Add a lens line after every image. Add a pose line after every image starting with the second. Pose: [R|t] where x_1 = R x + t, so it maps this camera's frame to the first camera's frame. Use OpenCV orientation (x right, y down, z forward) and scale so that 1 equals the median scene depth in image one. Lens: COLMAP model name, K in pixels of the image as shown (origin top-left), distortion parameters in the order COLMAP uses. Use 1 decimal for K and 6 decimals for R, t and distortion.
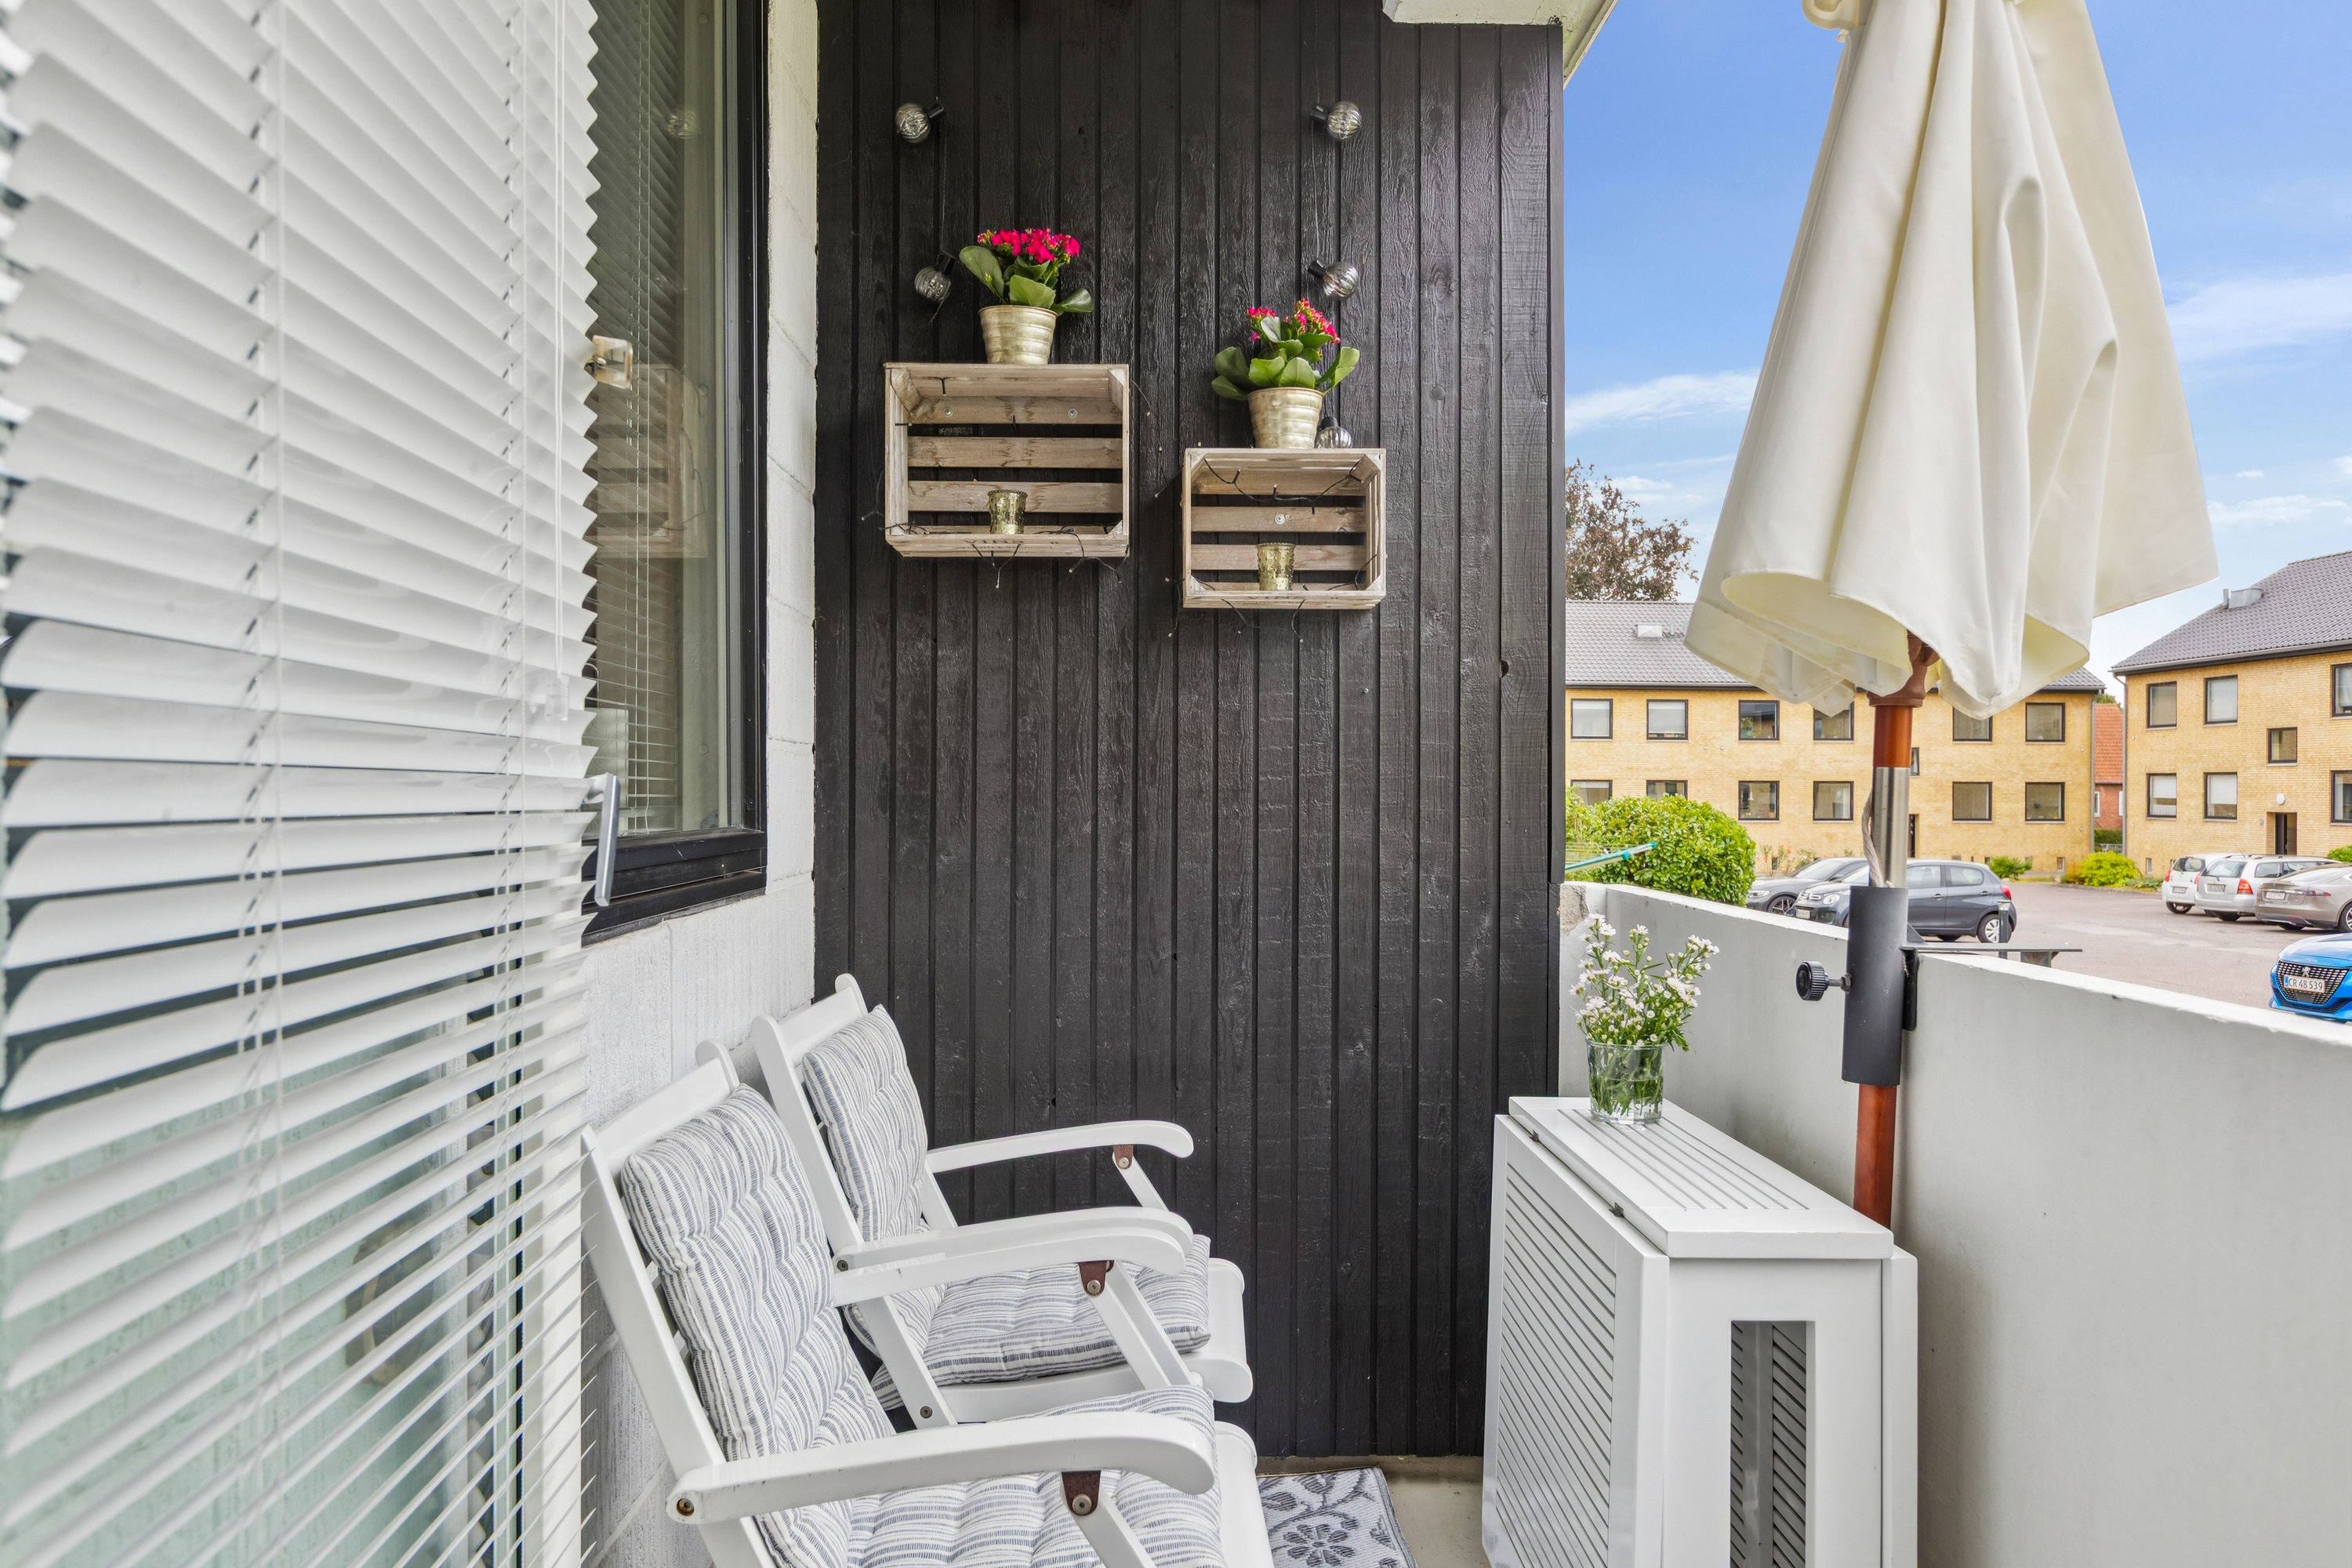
lens RADIAL K [[1605.5, 0, 1159.6], [0, 1605.5, 781.8], [0, 0, 1]] dist [-0.009827, 0.005974]
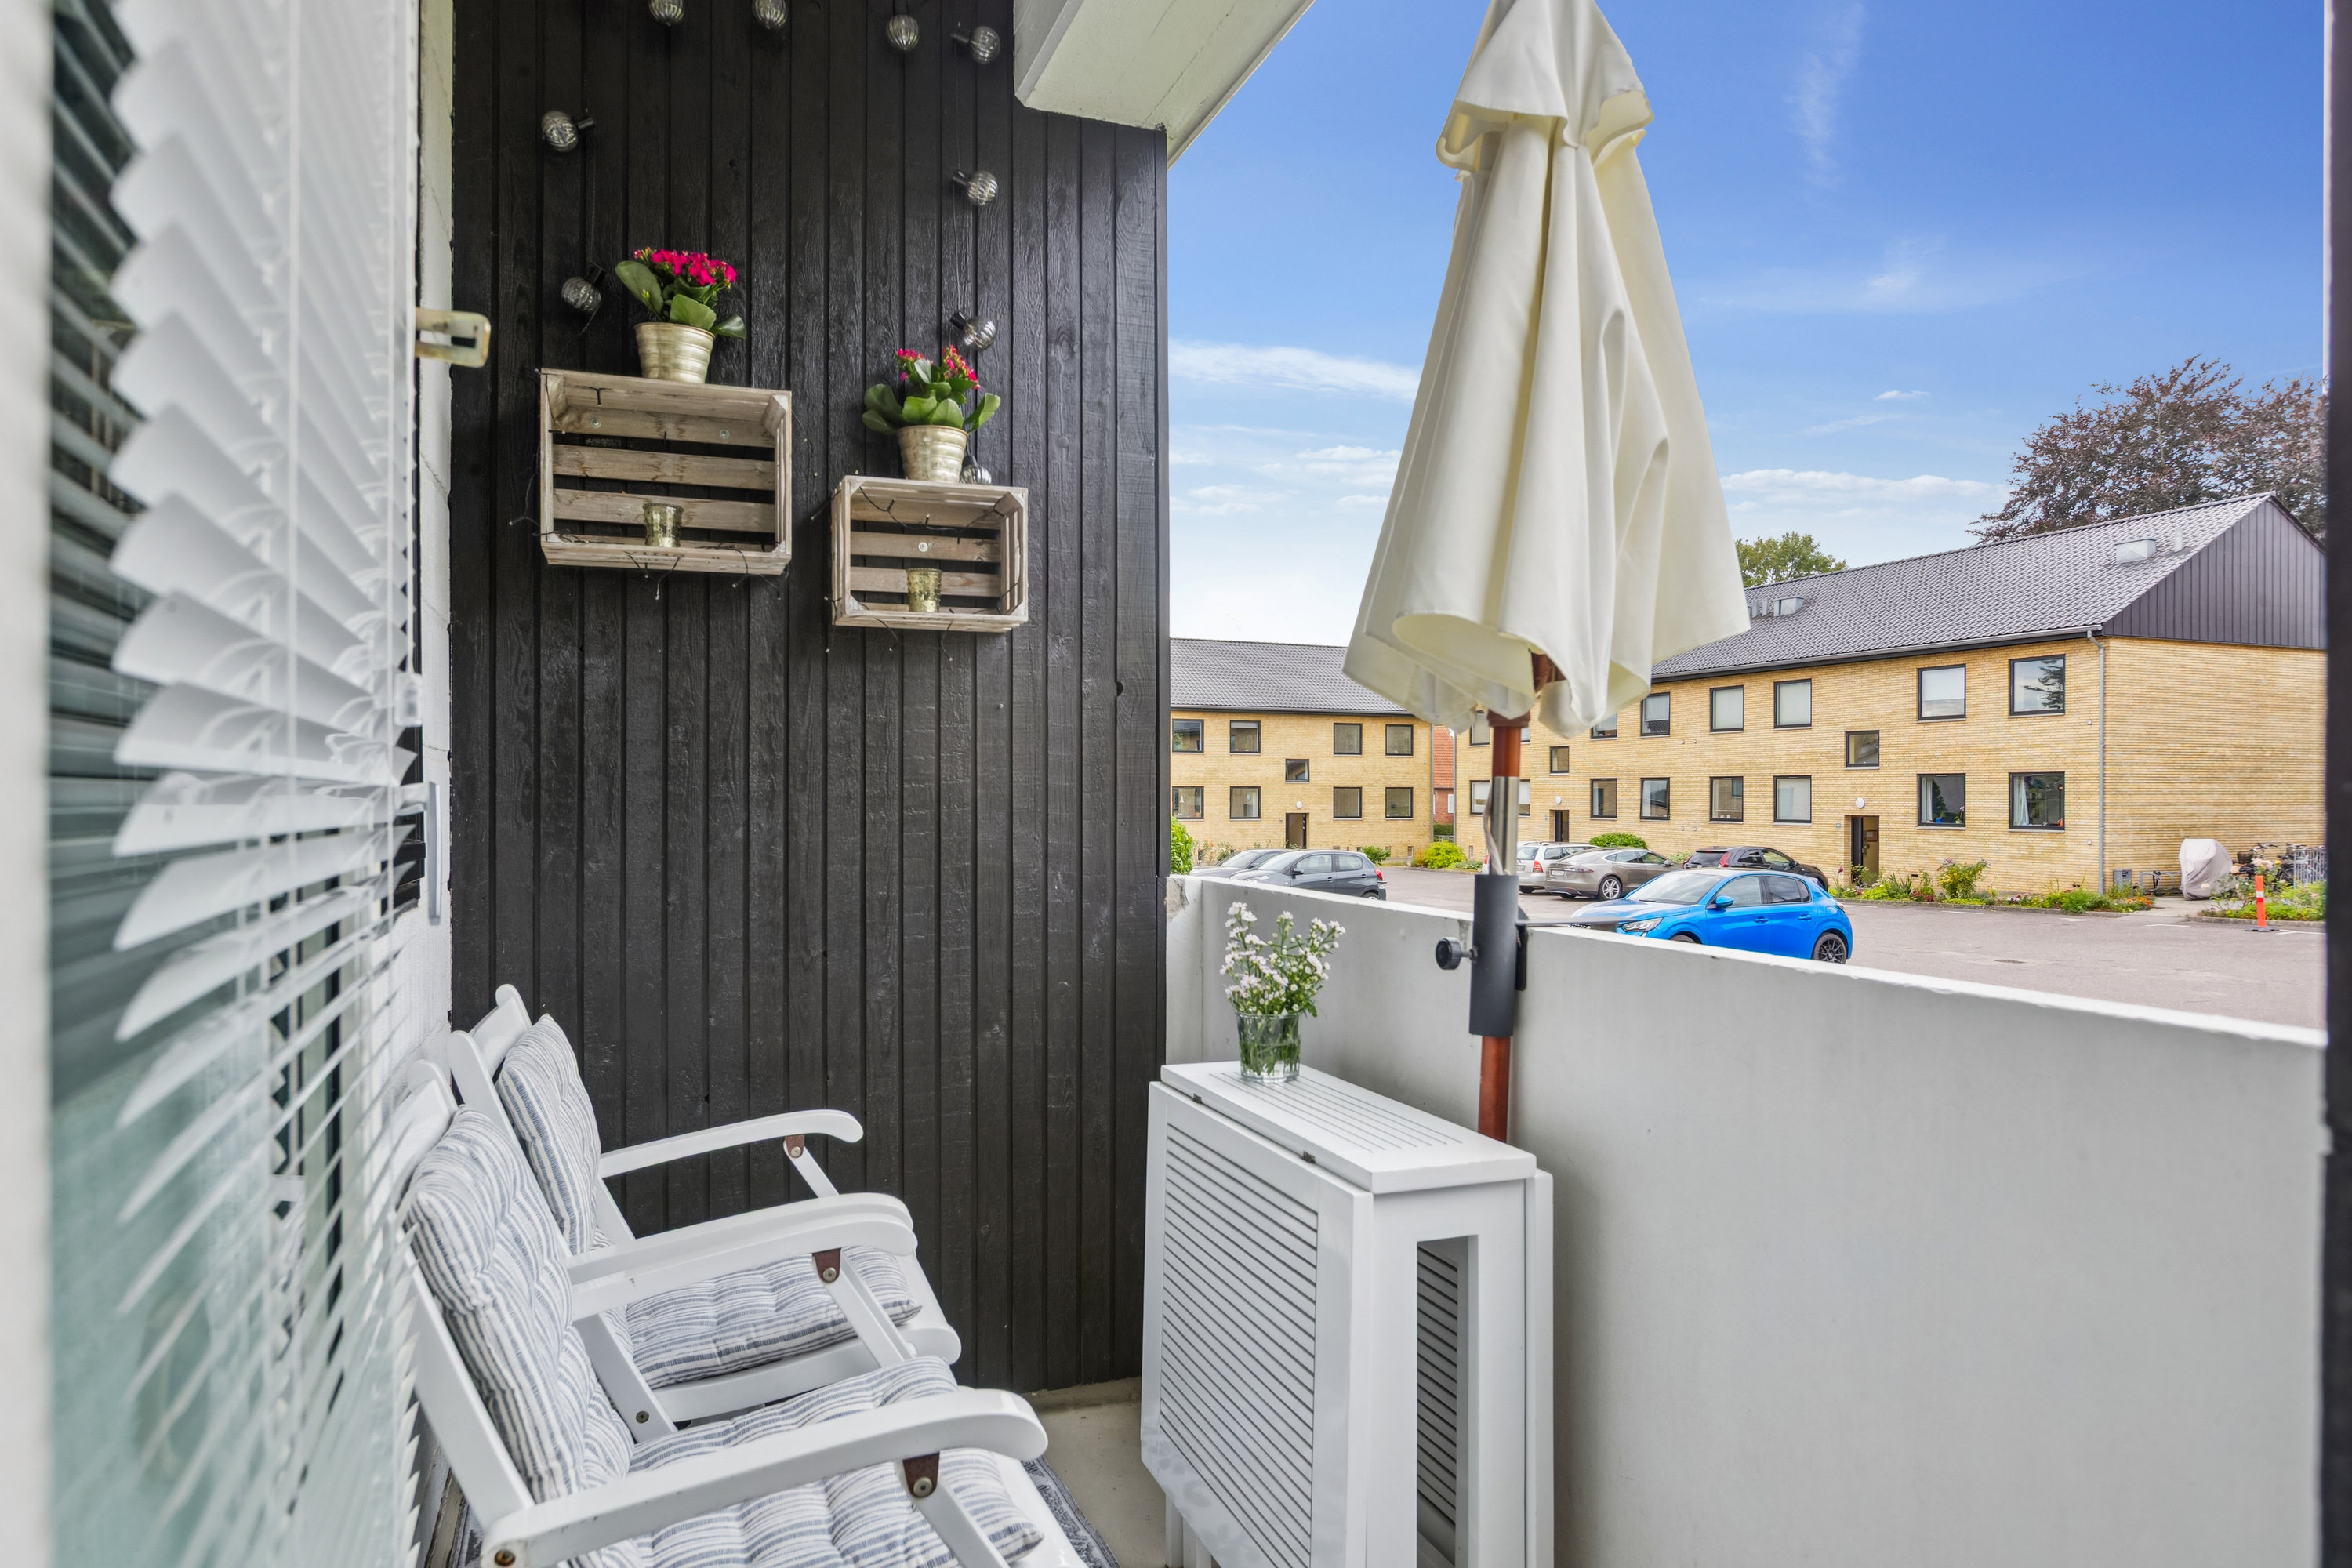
lens RADIAL K [[1424.8, 0, 1164.7], [0, 1424.8, 793.0], [0, 0, 1]] dist [-0.023529, 0.008892]
pose [[0.940982, -0.002404, 0.338447, -0.097416], [0.001129, 0.999991, 0.003966, -0.000899], [-0.338454, -0.003350, 0.940977, 0.039479]]
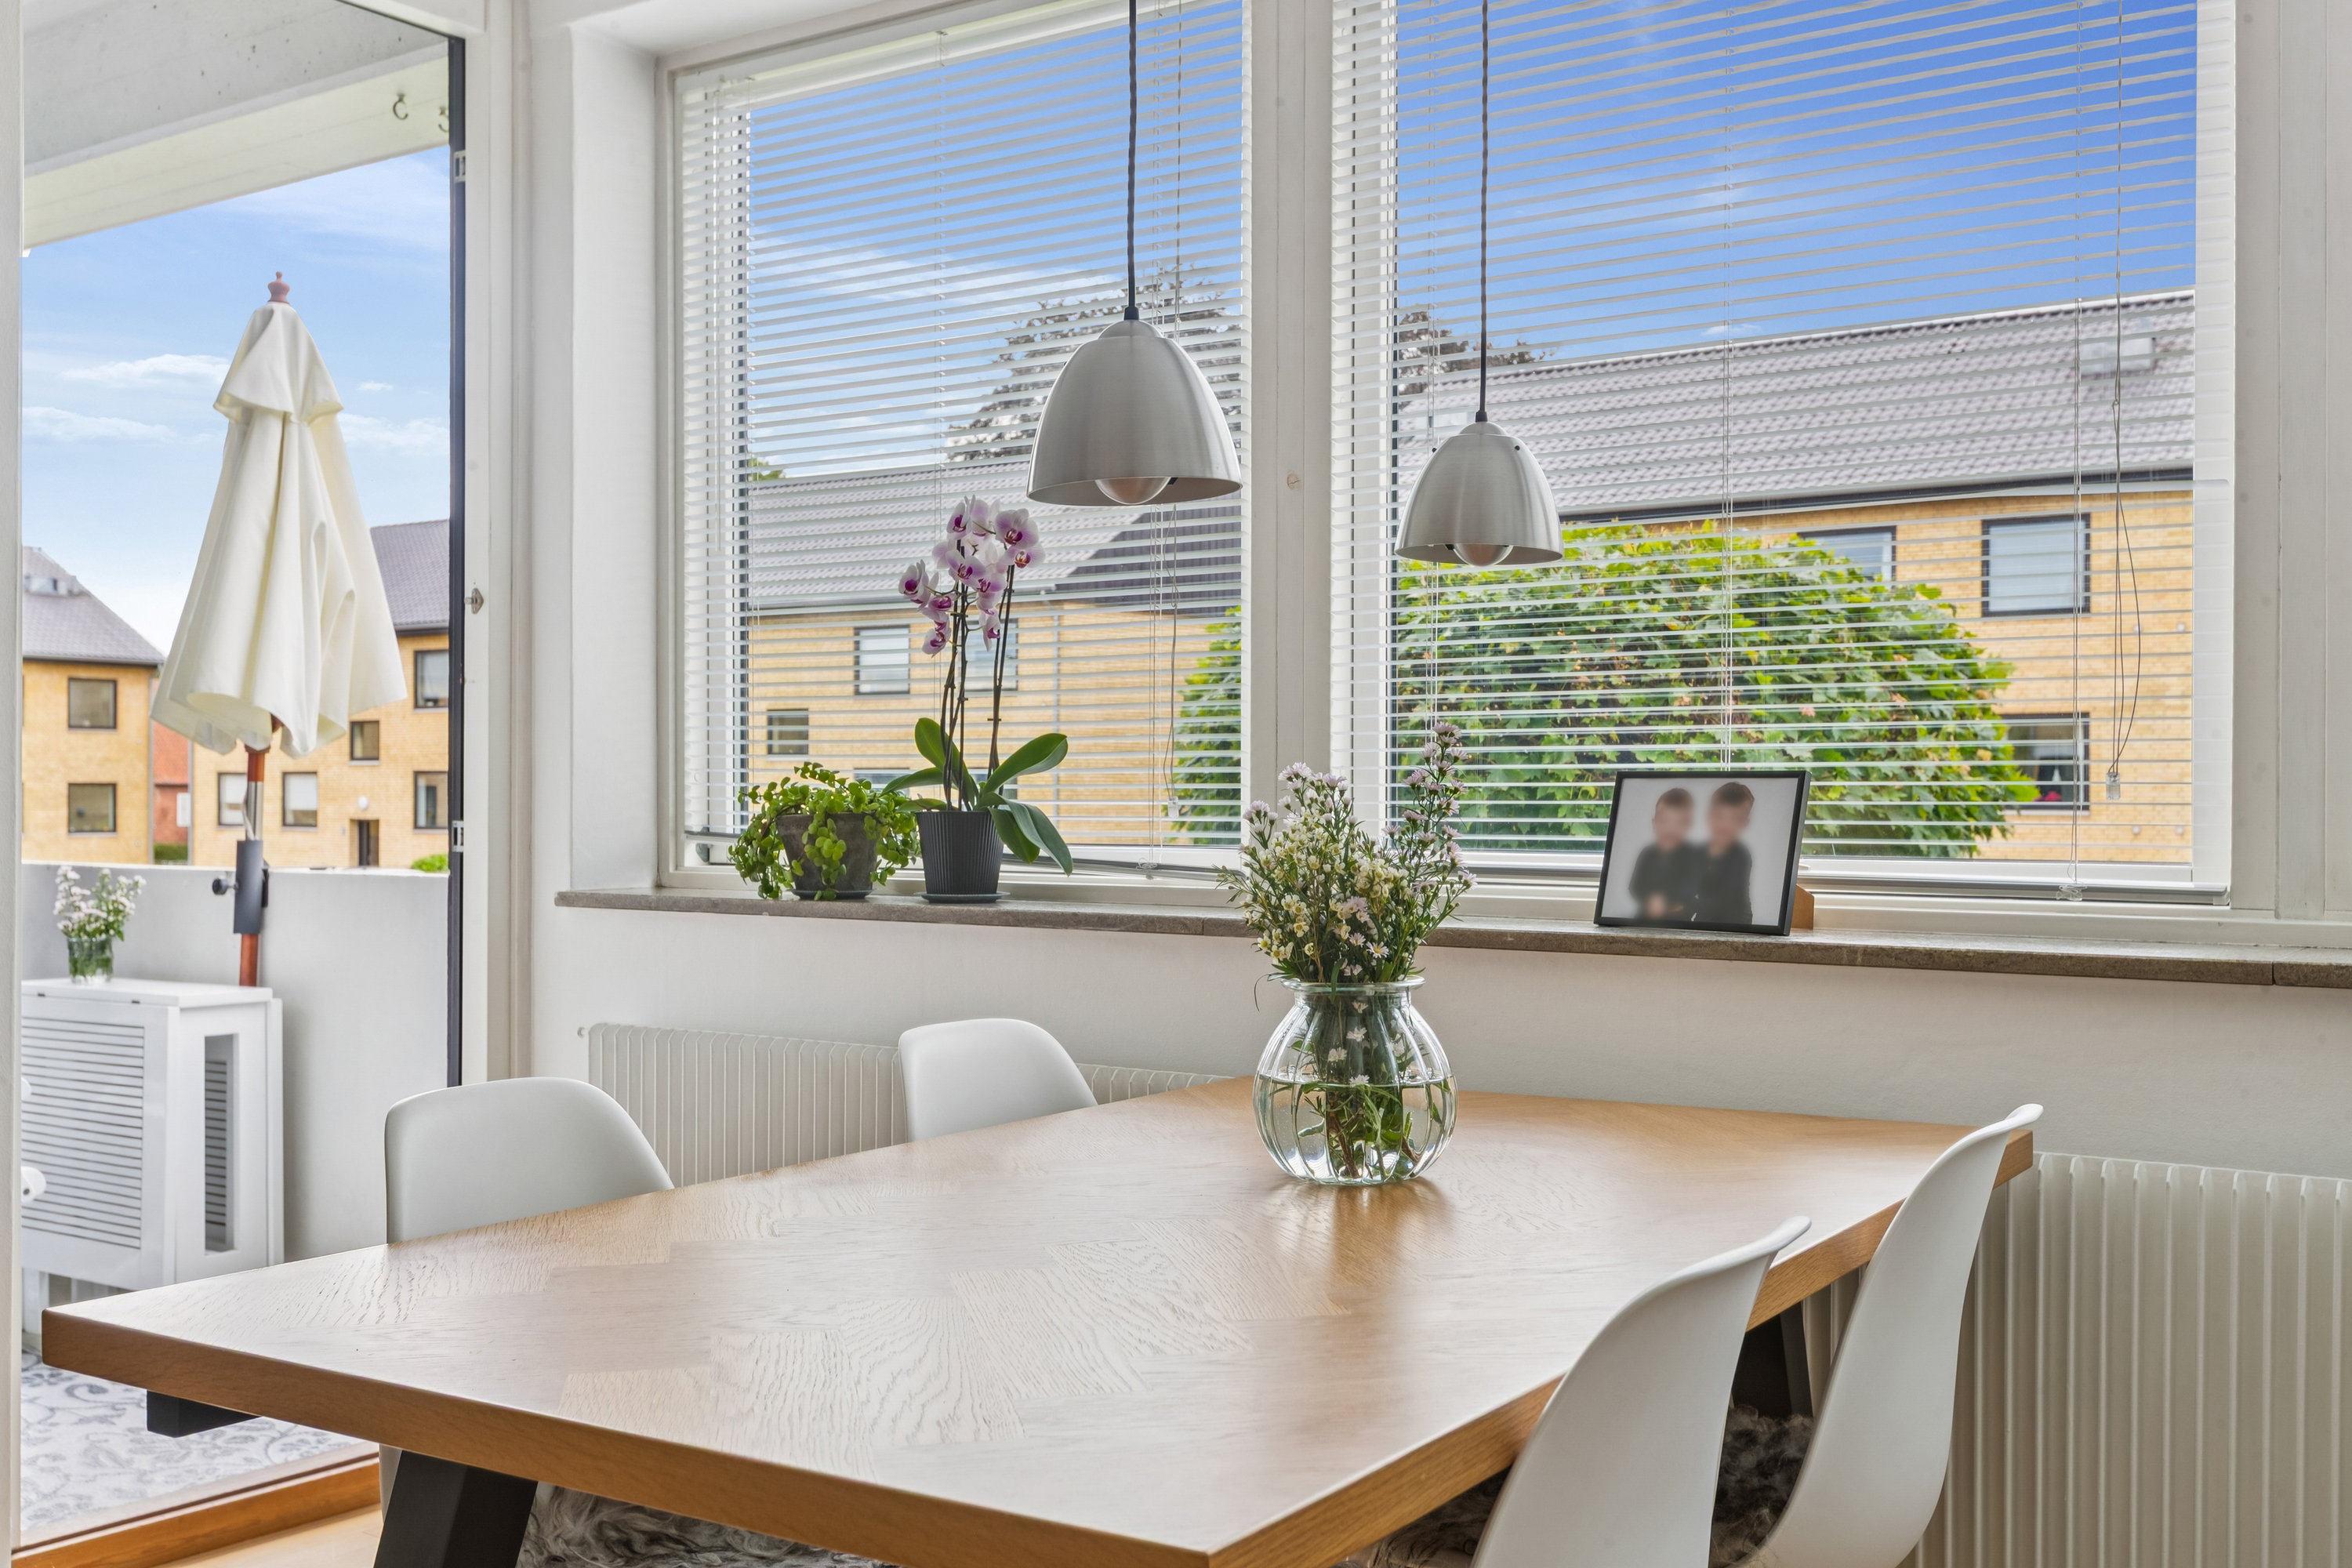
lens RADIAL K [[2253.1, 0, 1164.4], [0, 2253.1, 802.4], [0, 0, 1]] dist [0.010091, 0.000000]
pose [[0.578277, -0.004416, 0.815829, -0.776899], [-0.003234, 0.999965, 0.007705, -0.006025], [-0.815834, -0.007094, 0.578242, -1.029023]]
